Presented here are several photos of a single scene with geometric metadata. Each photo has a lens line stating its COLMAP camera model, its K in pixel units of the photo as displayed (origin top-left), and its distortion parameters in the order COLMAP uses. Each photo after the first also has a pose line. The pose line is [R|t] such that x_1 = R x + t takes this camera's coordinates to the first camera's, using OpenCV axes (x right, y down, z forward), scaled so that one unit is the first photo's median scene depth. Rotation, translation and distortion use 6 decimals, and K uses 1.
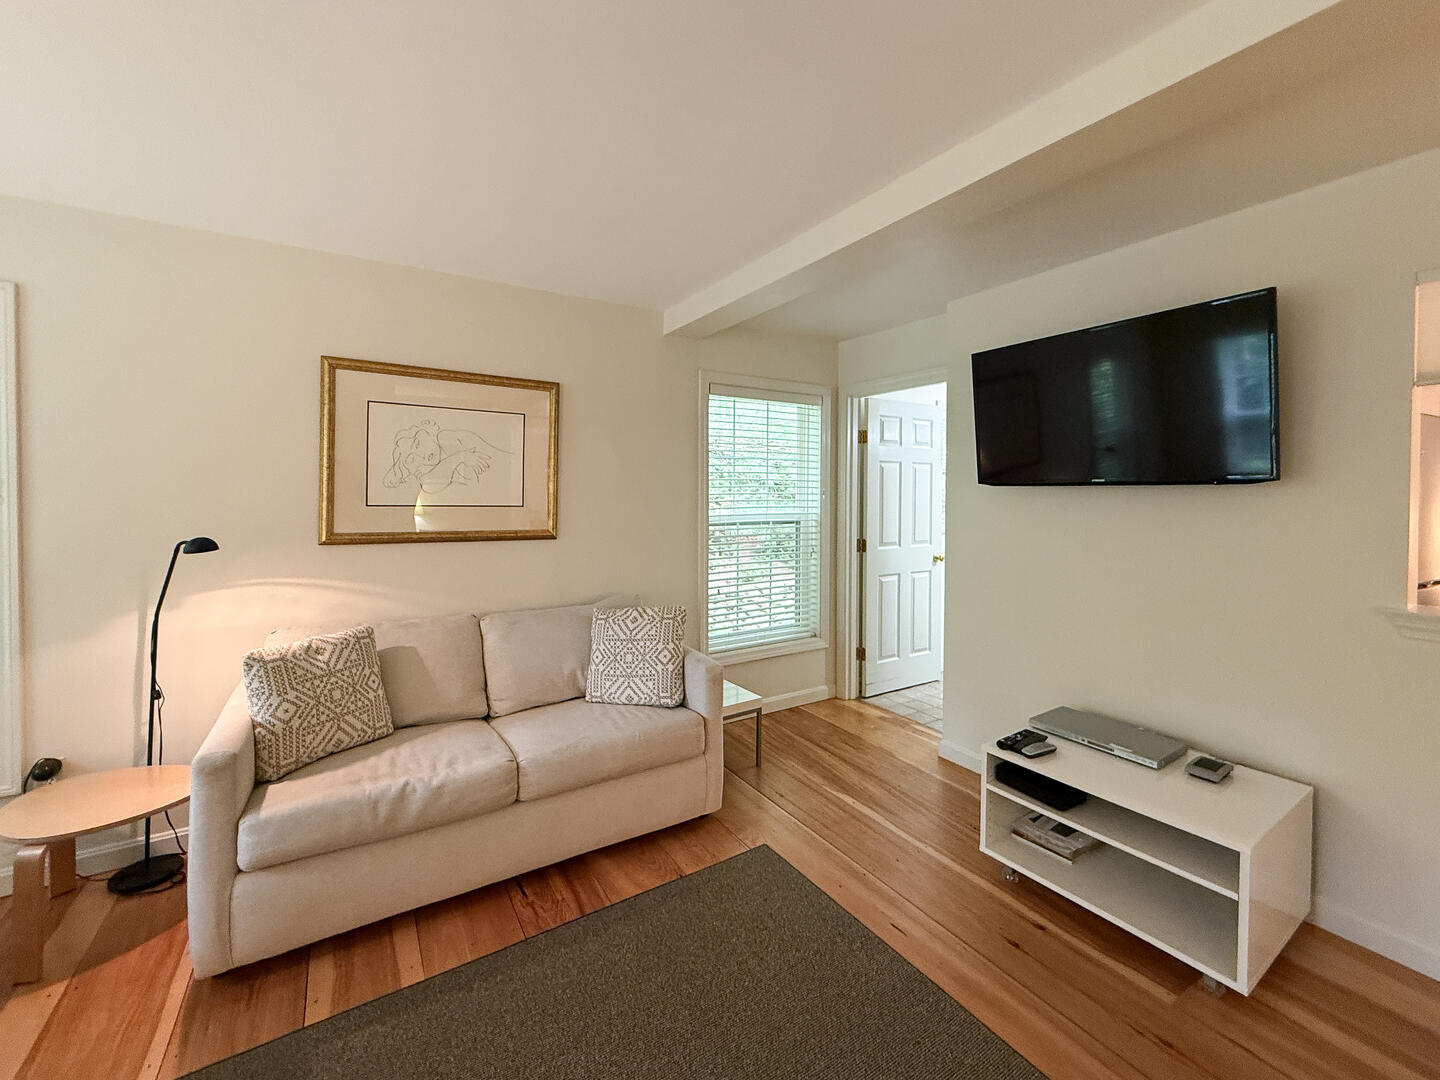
lens RADIAL K [[589.4, 0, 716.4], [0, 589.4, 494.1], [0, 0, 1]] dist [0.000568, 0.000069]
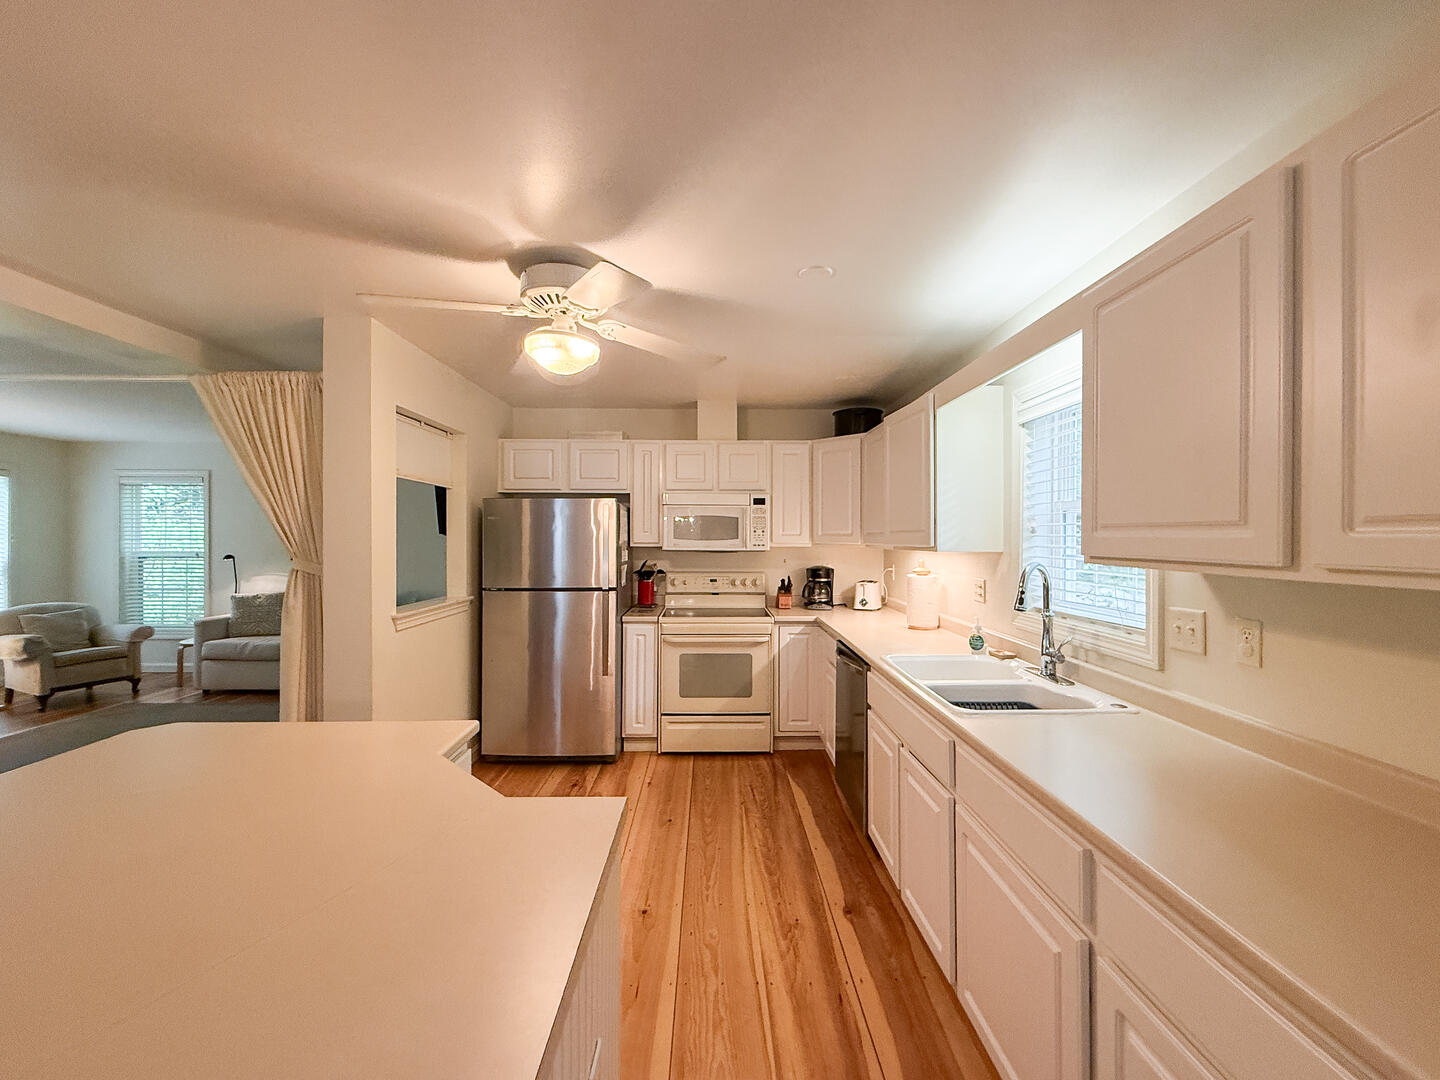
lens RADIAL K [[590.6, 0, 718.8], [0, 590.6, 533.7], [0, 0, 1]] dist [0.001477, 0.000188]
pose [[0.854159, -0.002491, -0.520006, 2.199882], [-0.002007, 0.999965, -0.008088, -0.009240], [0.520008, 0.007952, 0.854124, -0.197779]]
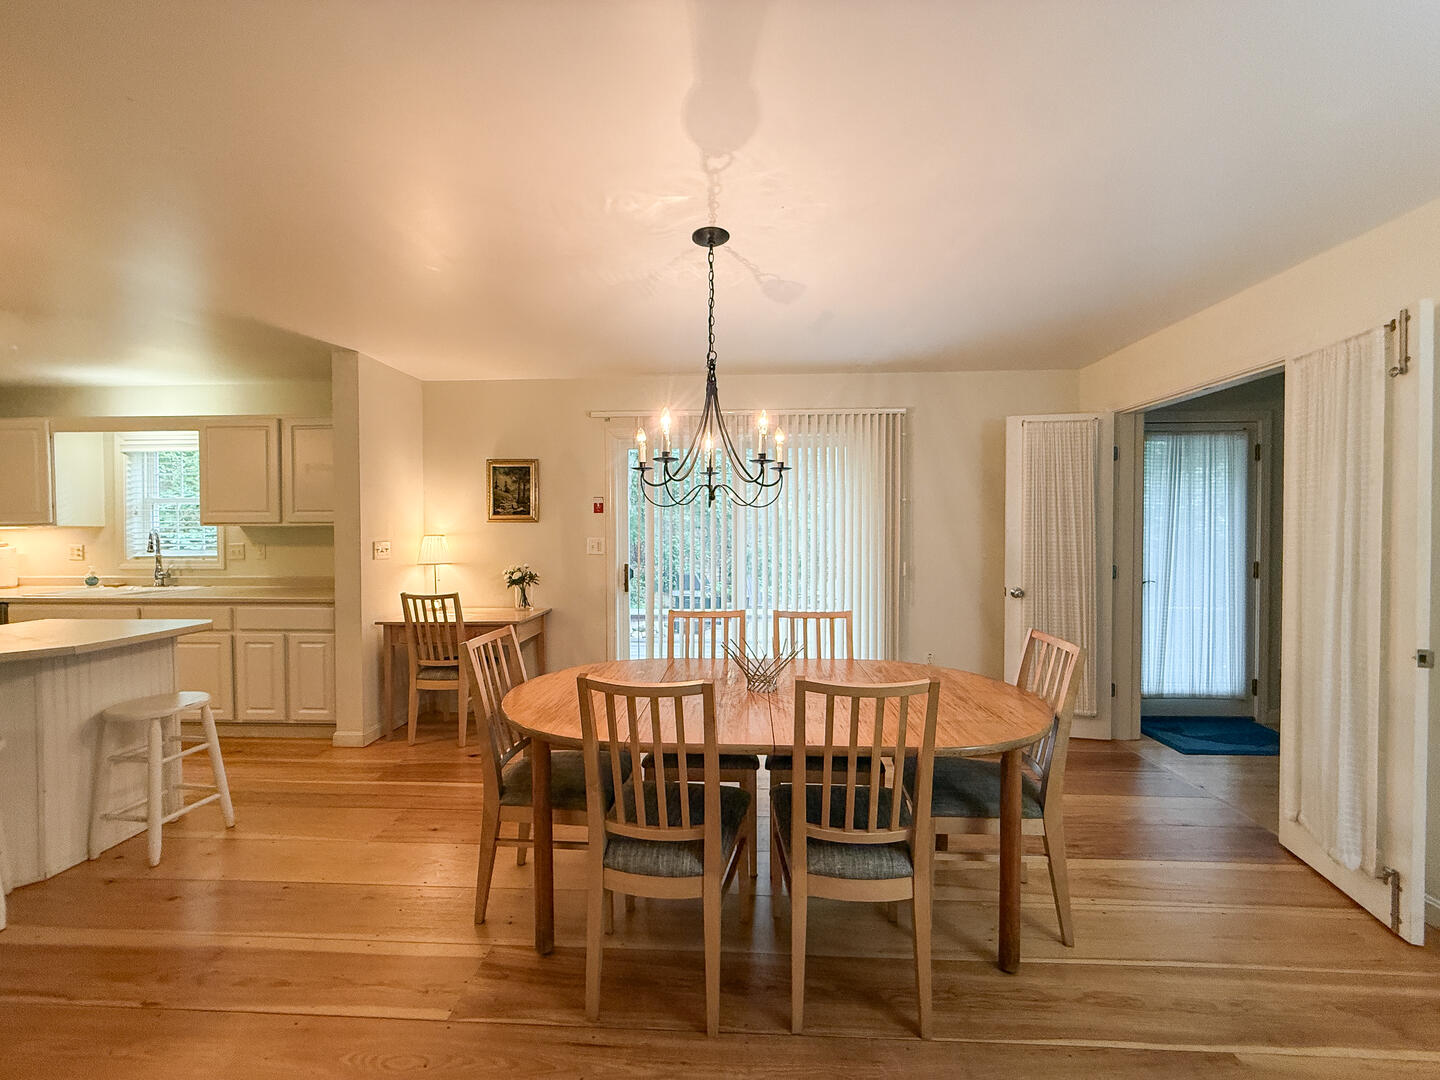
lens RADIAL K [[577.7, 0, 720.0], [0, 577.7, 540.0], [0, 0, 1]] dist [0.001466, 0.000423]
pose [[0.578136, -0.018730, 0.815725, 1.705868], [0.008600, 0.999821, 0.016861, 0.044161], [-0.815895, -0.002733, 0.578194, -1.597651]]
